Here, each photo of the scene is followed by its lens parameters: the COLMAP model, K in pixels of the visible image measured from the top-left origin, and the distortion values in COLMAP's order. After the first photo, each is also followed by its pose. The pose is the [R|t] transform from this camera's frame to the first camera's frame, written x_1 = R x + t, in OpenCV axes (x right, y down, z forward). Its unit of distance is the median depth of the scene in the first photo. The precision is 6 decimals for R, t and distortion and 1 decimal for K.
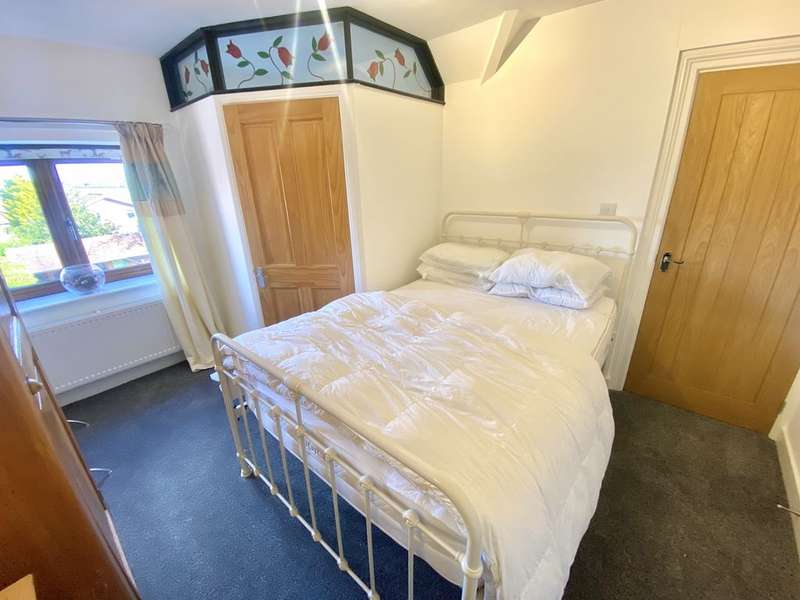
lens RADIAL K [[331.4, 0, 397.7], [0, 331.4, 302.1], [0, 0, 1]] dist [-0.019217, -0.001082]
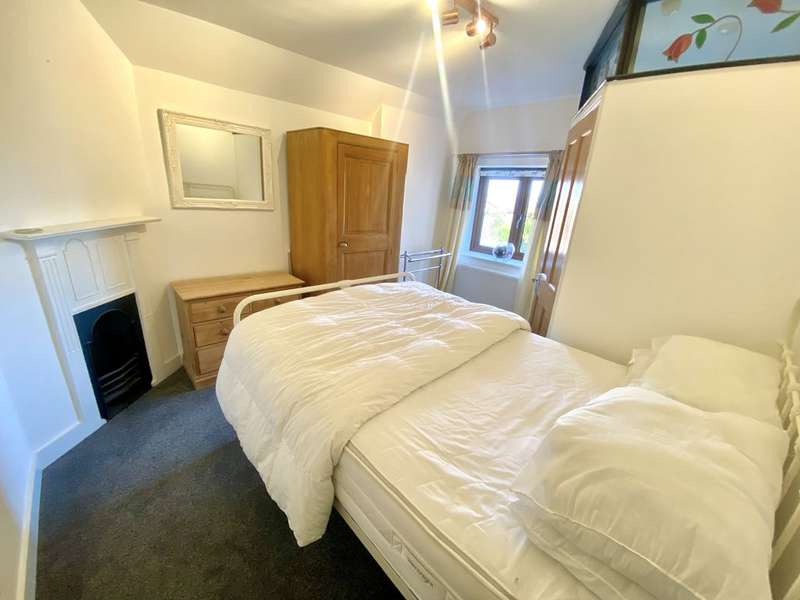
lens RADIAL K [[323.9, 0, 402.1], [0, 323.9, 298.1], [0, 0, 1]] dist [0.000099, -0.008907]
pose [[-0.094845, 0.336422, -0.936923, 0.736172], [-0.425217, 0.837296, 0.343694, -0.240754], [0.900108, 0.430993, 0.063639, 0.630030]]
